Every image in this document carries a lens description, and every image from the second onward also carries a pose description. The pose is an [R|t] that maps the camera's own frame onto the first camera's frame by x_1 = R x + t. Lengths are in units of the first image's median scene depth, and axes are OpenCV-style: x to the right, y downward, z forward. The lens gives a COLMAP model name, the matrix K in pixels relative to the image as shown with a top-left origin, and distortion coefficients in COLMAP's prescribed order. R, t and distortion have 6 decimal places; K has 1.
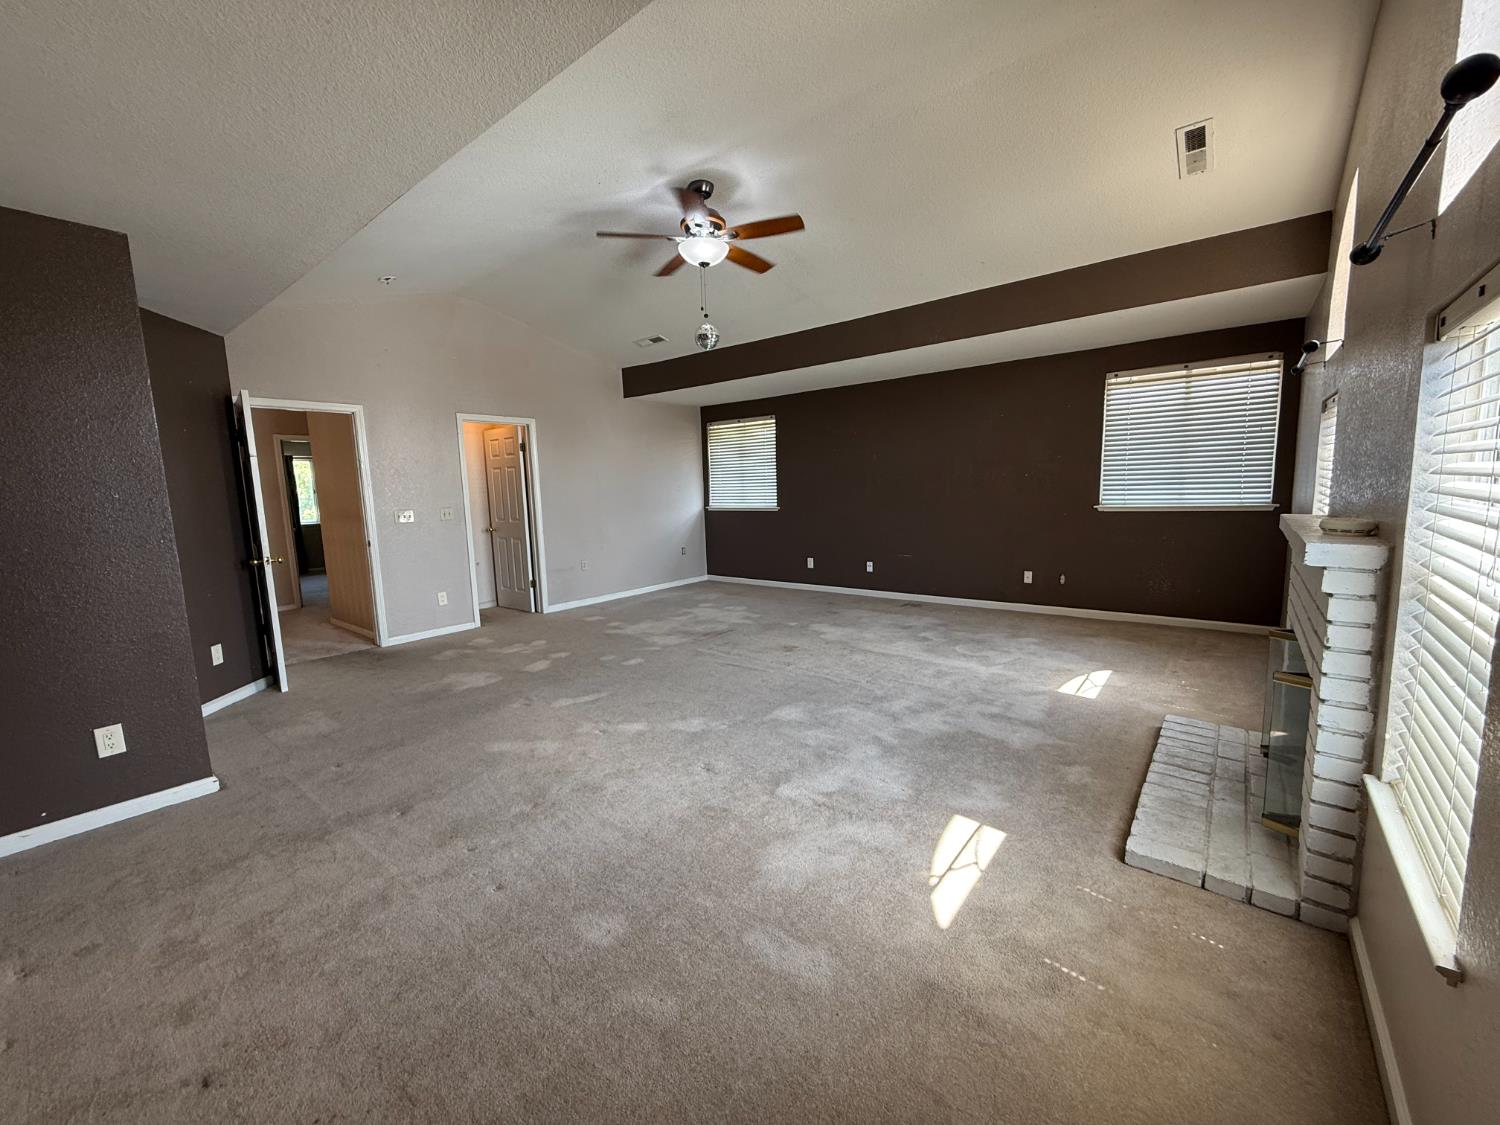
lens RADIAL K [[597.9, 0, 750.0], [0, 597.9, 562.5], [0, 0, 1]] dist [0.001989, 0.000238]
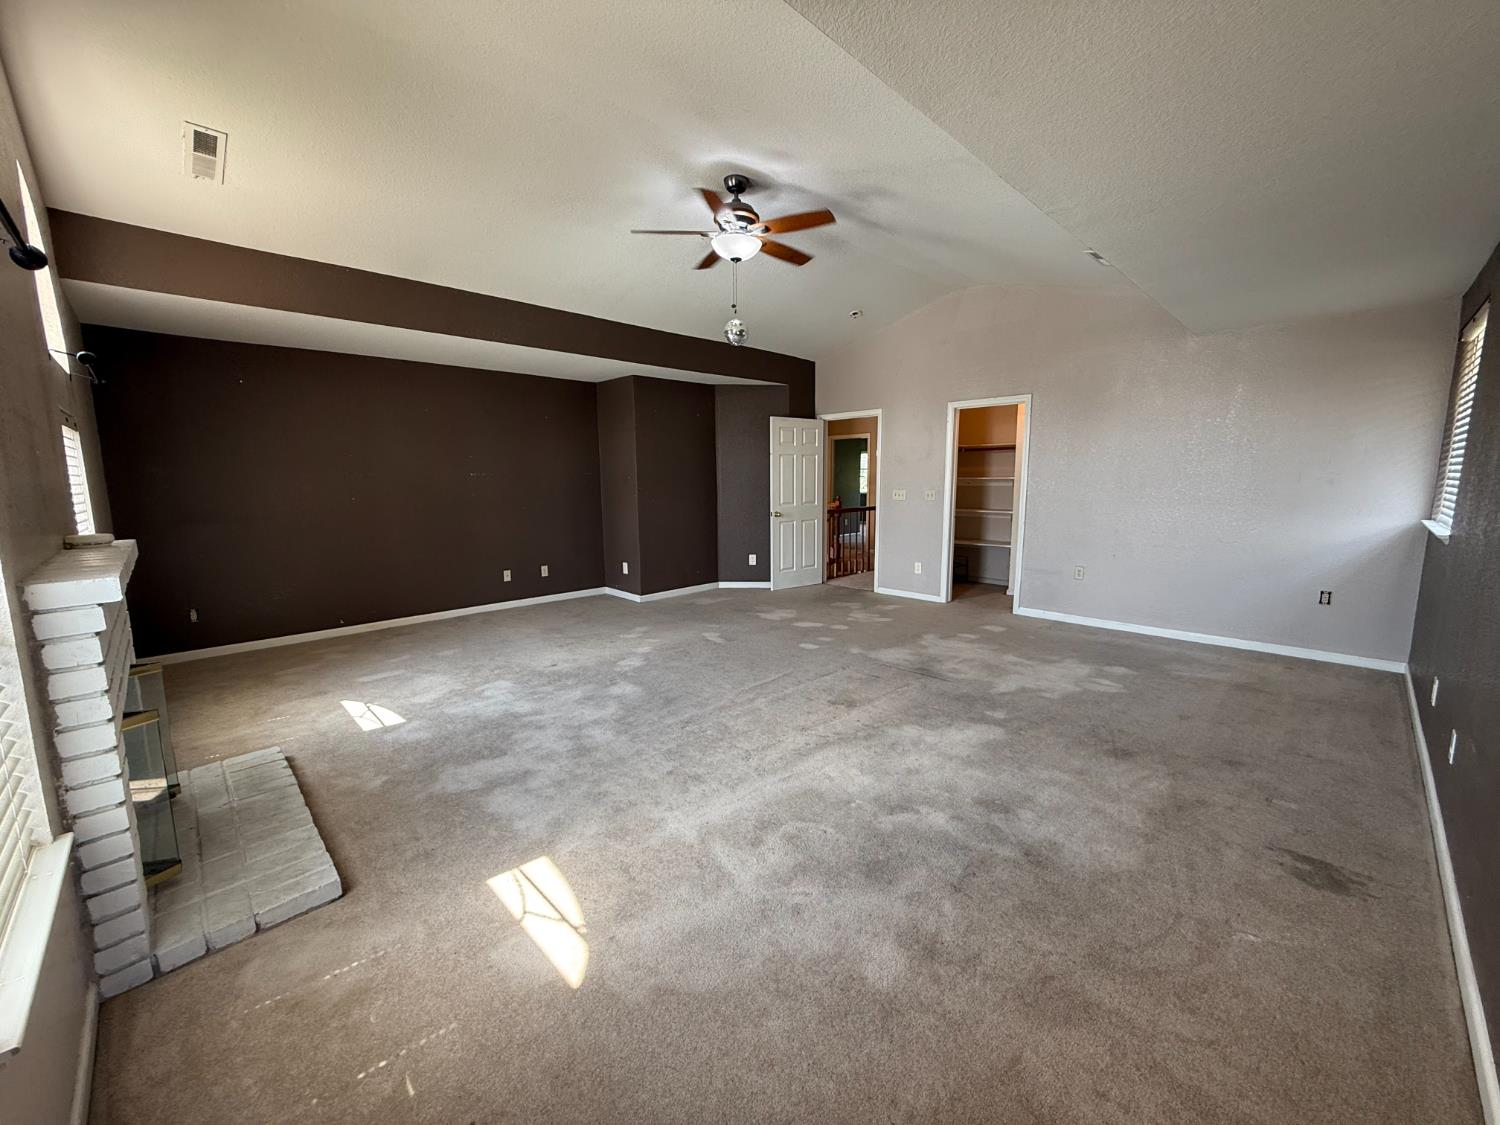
lens RADIAL K [[597.9, 0, 750.0], [0, 597.9, 562.5], [0, 0, 1]] dist [0.001989, 0.000238]
pose [[-0.114896, 0.172522, -0.978282, 0.987532], [-0.114273, 0.975970, 0.185536, -0.192513], [0.986783, 0.133109, -0.092421, 1.182105]]
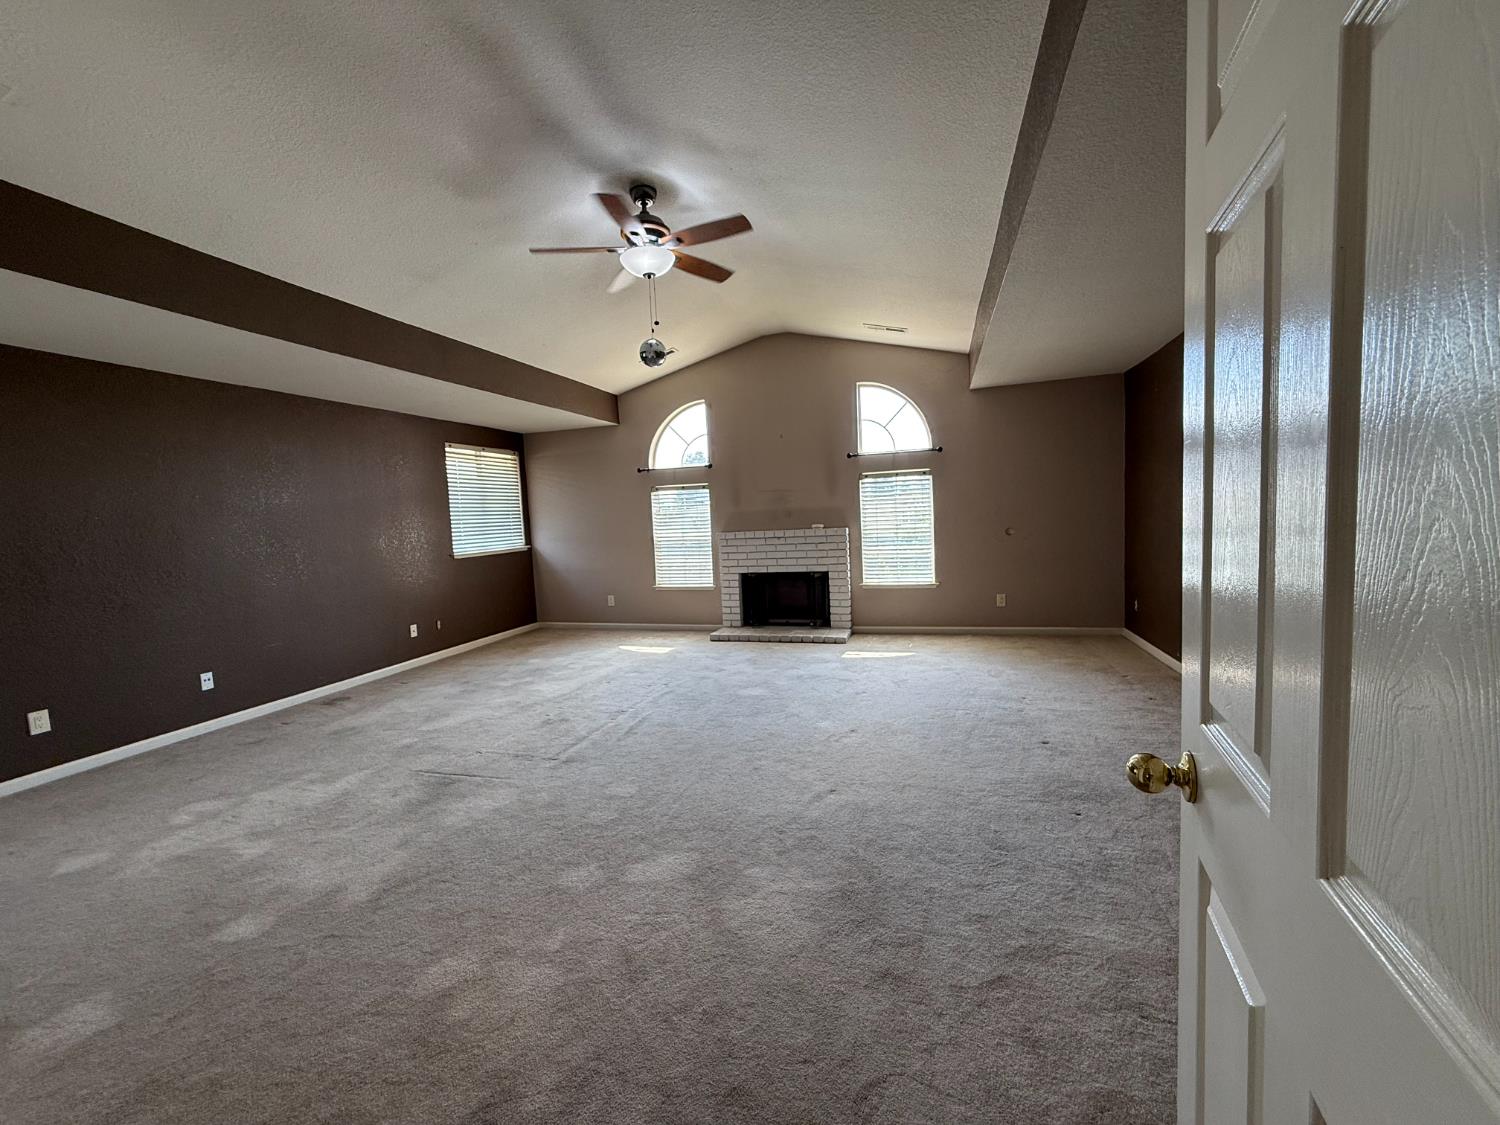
lens RADIAL K [[597.9, 0, 750.0], [0, 597.9, 562.5], [0, 0, 1]] dist [0.001989, 0.000238]
pose [[-0.373542, -0.025793, 0.927255, -1.000503], [0.177664, 0.979118, 0.098807, -0.129769], [-0.910441, 0.201648, -0.361159, 1.280317]]
